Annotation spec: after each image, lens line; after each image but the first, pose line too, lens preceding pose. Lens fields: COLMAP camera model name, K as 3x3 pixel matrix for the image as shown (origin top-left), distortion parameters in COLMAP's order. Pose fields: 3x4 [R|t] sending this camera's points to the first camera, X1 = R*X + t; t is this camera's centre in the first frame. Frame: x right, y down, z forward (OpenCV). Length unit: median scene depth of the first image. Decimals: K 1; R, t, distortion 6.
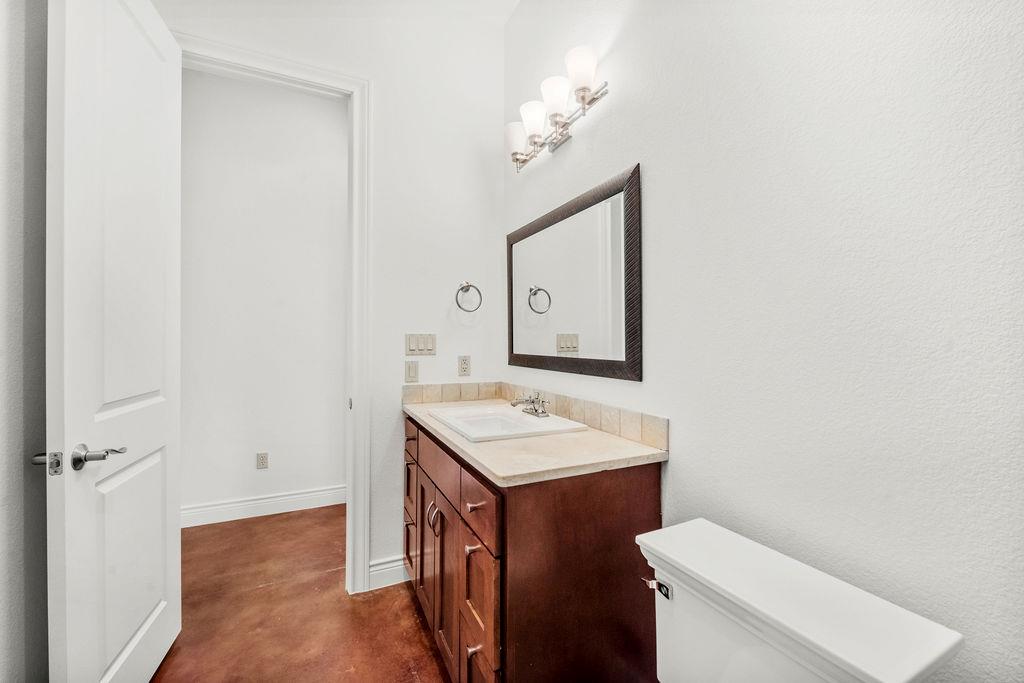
lens RADIAL K [[414.8, 0, 516.3], [0, 414.8, 336.4], [0, 0, 1]] dist [-0.001817, -0.000195]
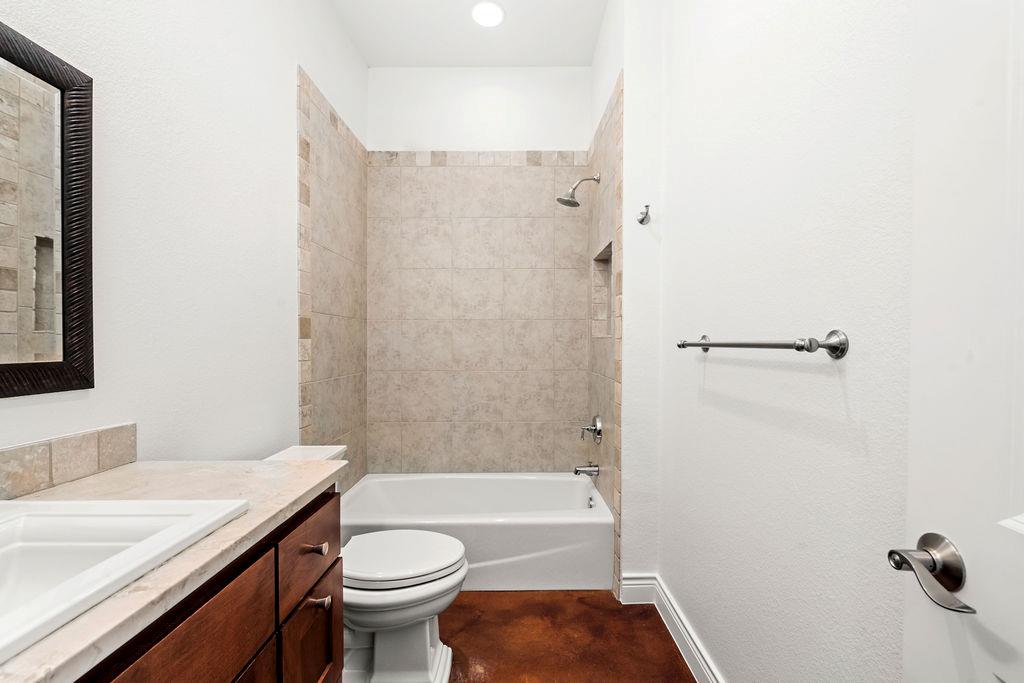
lens RADIAL K [[414.8, 0, 516.3], [0, 414.8, 336.4], [0, 0, 1]] dist [-0.001817, -0.000195]
pose [[-0.896392, 0.004462, 0.443240, -0.628891], [0.000814, 0.999964, -0.008420, 0.026544], [-0.443262, -0.007187, -0.896364, 1.243311]]
